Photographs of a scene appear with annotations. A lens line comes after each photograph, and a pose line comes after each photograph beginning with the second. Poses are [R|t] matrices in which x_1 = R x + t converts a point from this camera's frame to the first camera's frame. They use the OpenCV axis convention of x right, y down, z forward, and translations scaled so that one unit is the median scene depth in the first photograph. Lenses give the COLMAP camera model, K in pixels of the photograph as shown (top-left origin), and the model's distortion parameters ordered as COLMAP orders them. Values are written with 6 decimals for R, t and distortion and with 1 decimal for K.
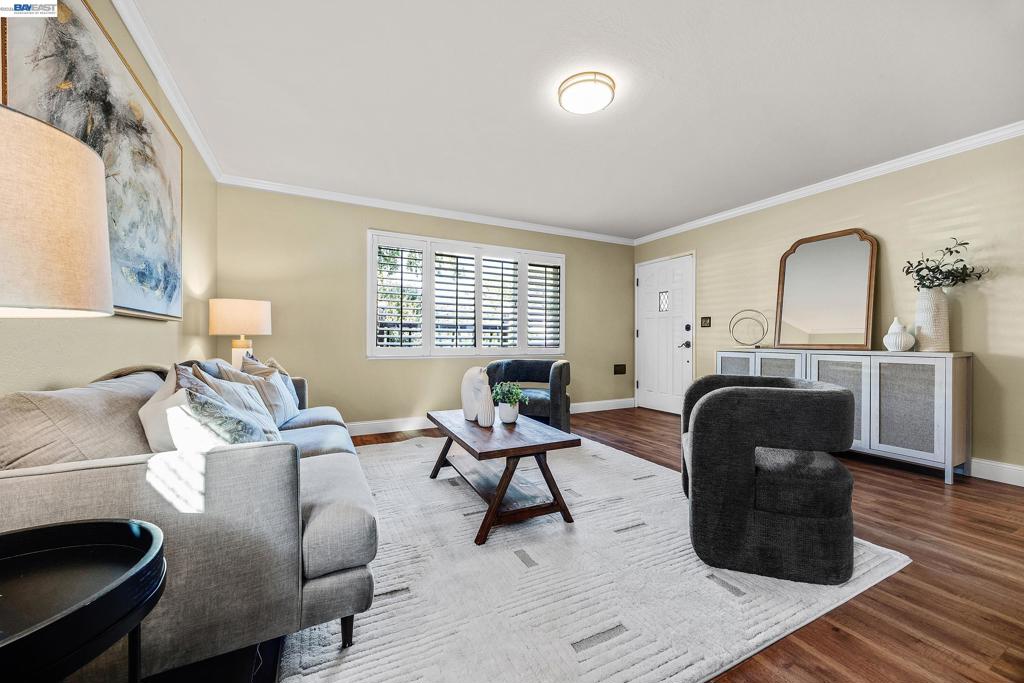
lens RADIAL K [[389.1, 0, 509.1], [0, 389.1, 339.7], [0, 0, 1]] dist [-0.001776, -0.000075]
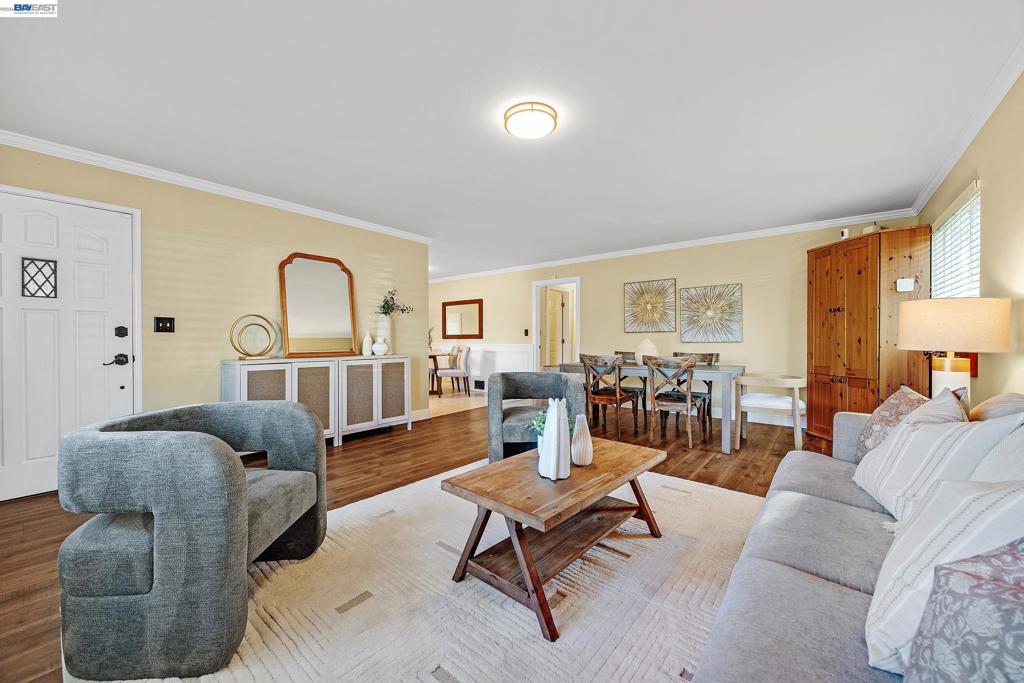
lens RADIAL K [[389.1, 0, 512.6], [0, 389.1, 342.3], [0, 0, 1]] dist [-0.001776, -0.000075]
pose [[-0.406475, -0.000812, 0.913661, -0.518432], [0.006714, 0.999970, 0.003876, -0.019613], [-0.913637, 0.007710, -0.406458, 1.049268]]
